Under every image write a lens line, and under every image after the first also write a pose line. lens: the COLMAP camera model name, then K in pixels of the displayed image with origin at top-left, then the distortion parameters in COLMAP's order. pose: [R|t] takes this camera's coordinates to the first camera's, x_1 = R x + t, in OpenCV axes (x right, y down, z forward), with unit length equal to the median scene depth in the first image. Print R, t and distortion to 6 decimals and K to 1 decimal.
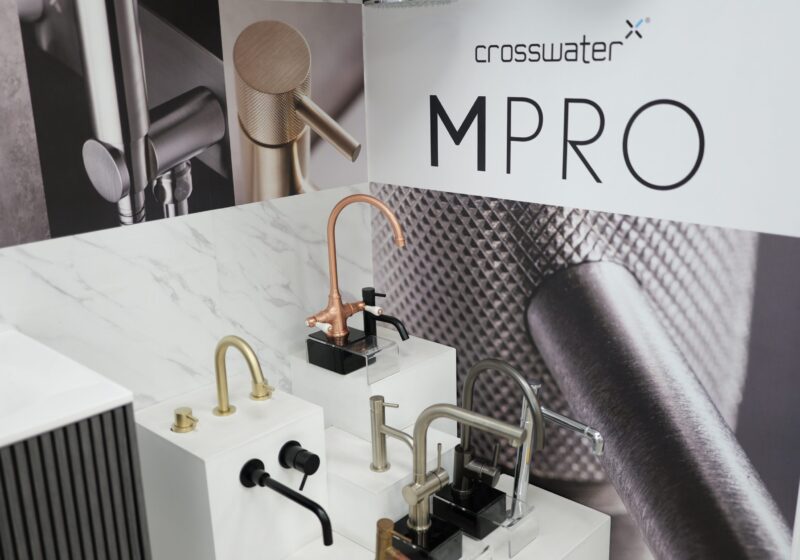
lens RADIAL K [[808.8, 0, 401.3], [0, 808.8, 282.3], [0, 0, 1]] dist [-0.006639, 0.000000]
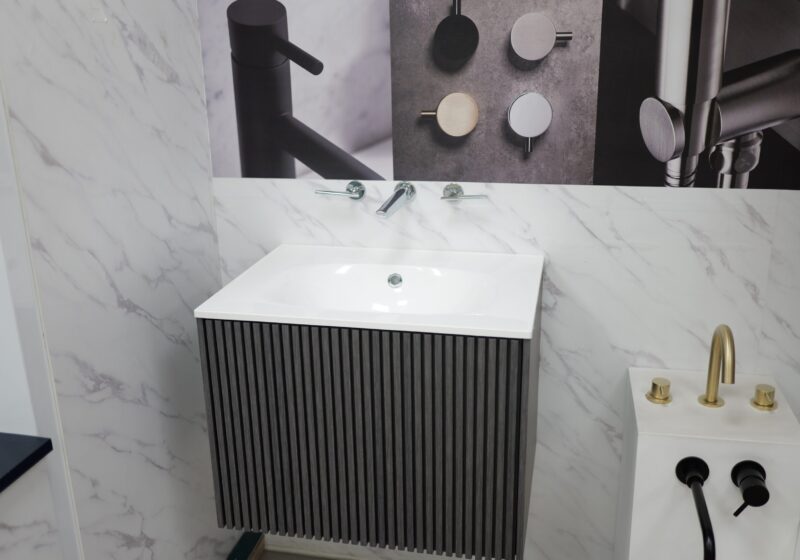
lens RADIAL K [[808.8, 0, 401.2], [0, 808.8, 277.7], [0, 0, 1]] dist [-0.006639, 0.000000]
pose [[0.515704, 0.274496, -0.811604, 0.325827], [-0.228723, 0.957016, 0.178343, -0.064513], [0.825672, 0.093660, 0.556321, 0.180612]]
